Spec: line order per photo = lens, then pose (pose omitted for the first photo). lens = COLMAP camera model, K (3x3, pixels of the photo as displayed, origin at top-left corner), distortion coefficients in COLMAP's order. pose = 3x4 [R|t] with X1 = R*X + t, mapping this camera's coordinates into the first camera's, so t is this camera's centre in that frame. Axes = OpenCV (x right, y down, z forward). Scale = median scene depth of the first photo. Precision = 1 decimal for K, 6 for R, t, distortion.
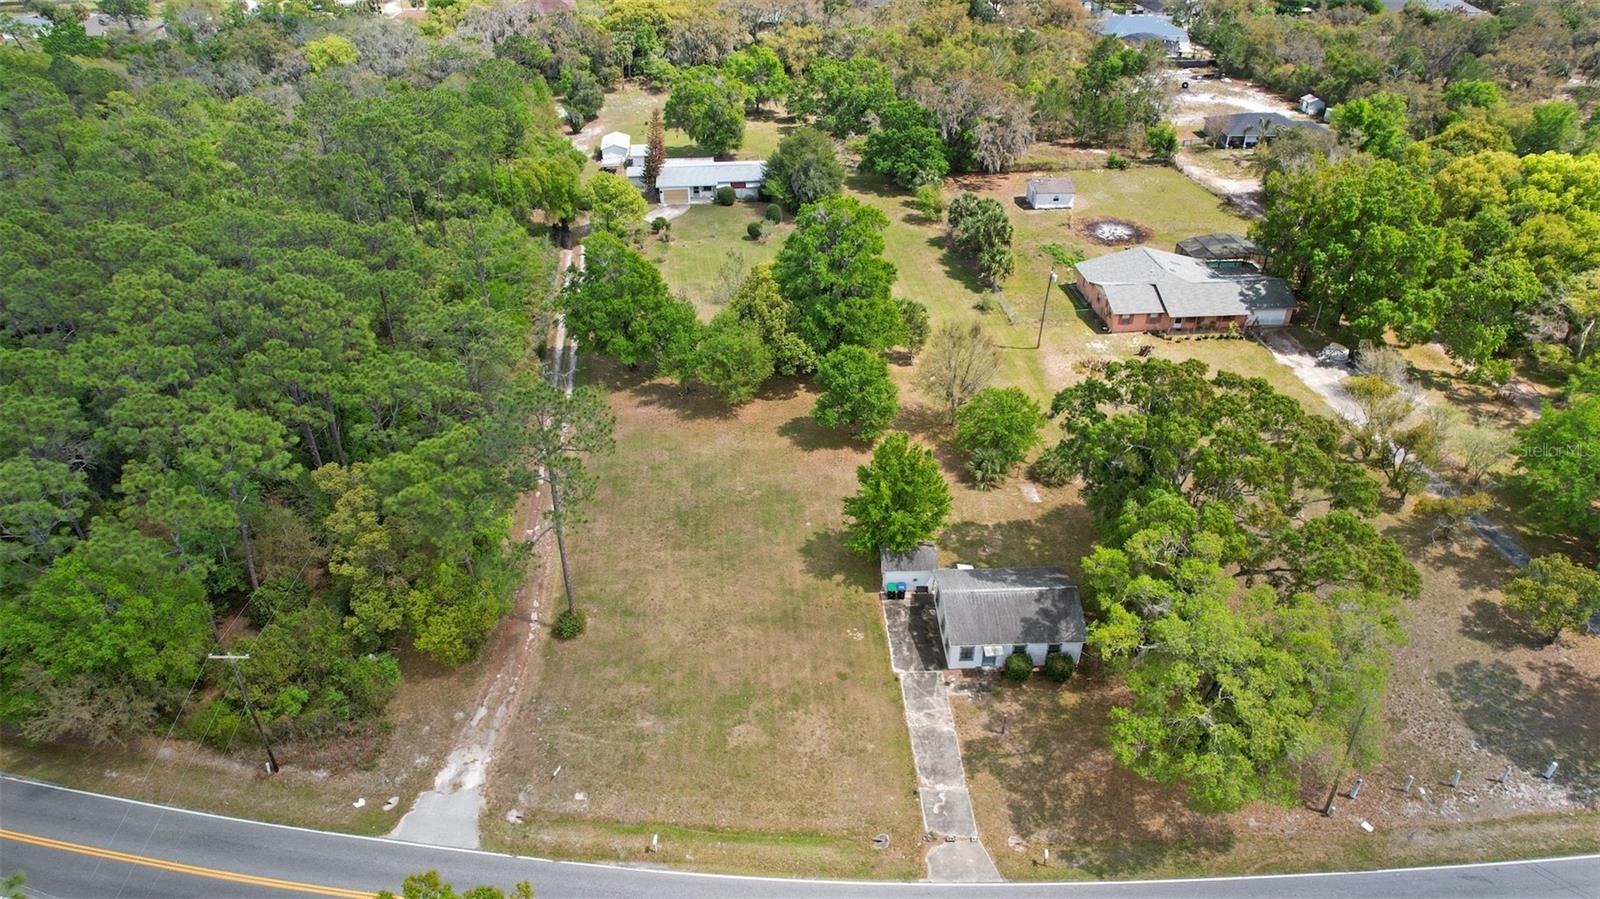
lens RADIAL K [[1020.9, 0, 798.2], [0, 1020.9, 447.2], [0, 0, 1]] dist [-0.045799, 0.039054]
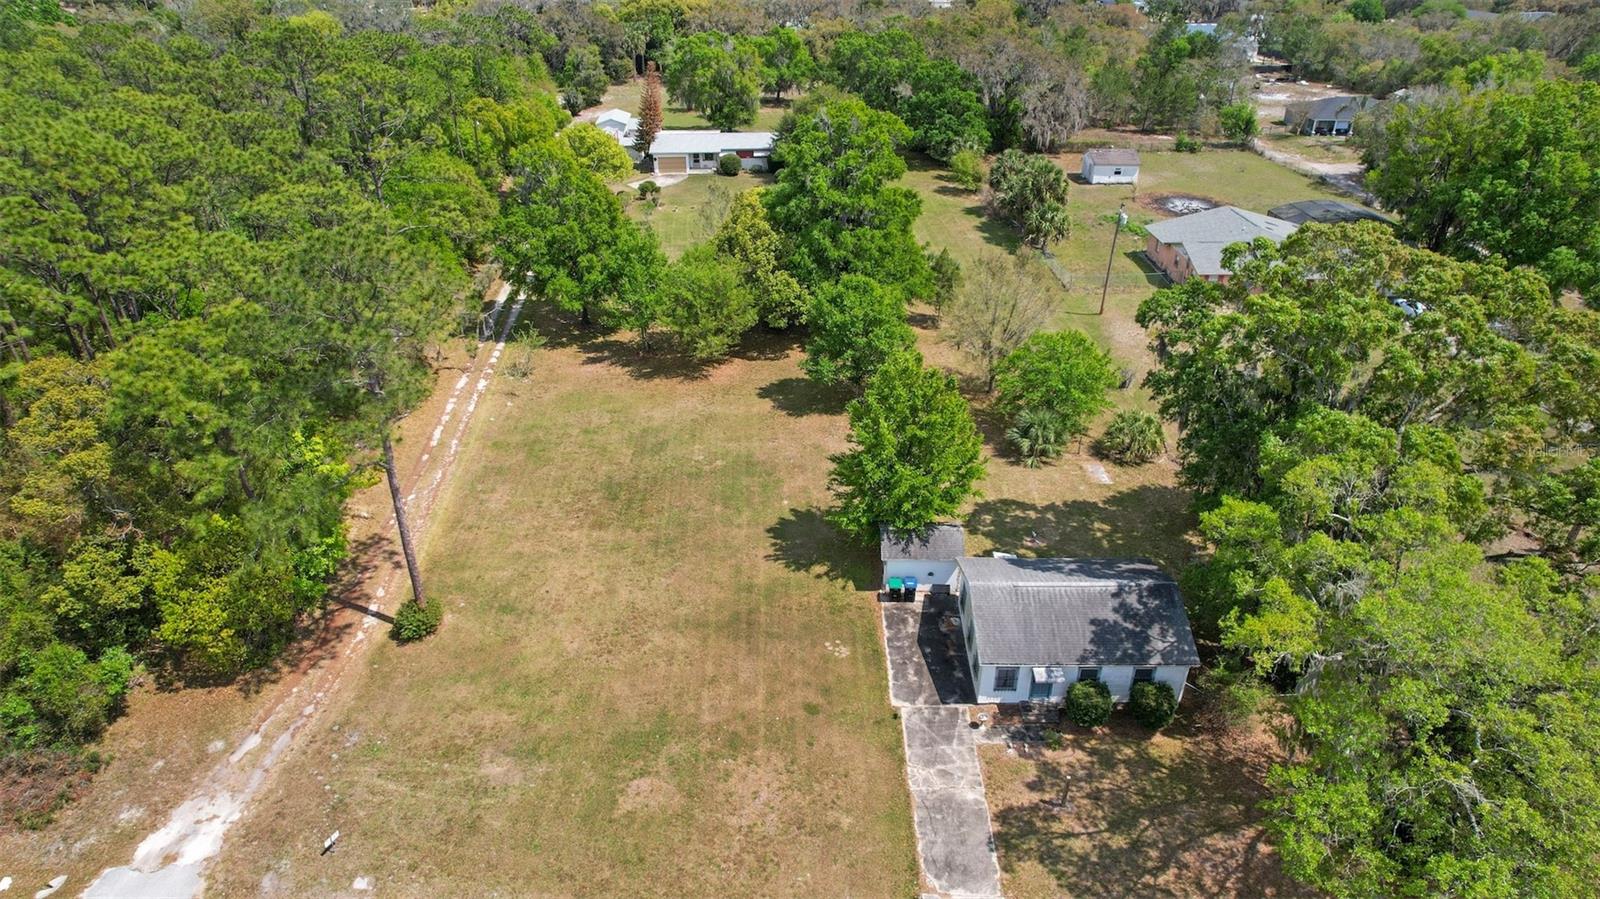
lens RADIAL K [[1020.9, 0, 795.7], [0, 1020.9, 448.6], [0, 0, 1]] dist [-0.045799, 0.039054]
pose [[0.998861, 0.023560, -0.041503, 0.044249], [-0.026253, 0.997501, -0.065590, 0.080886], [0.039854, 0.066605, 0.996983, 0.270898]]
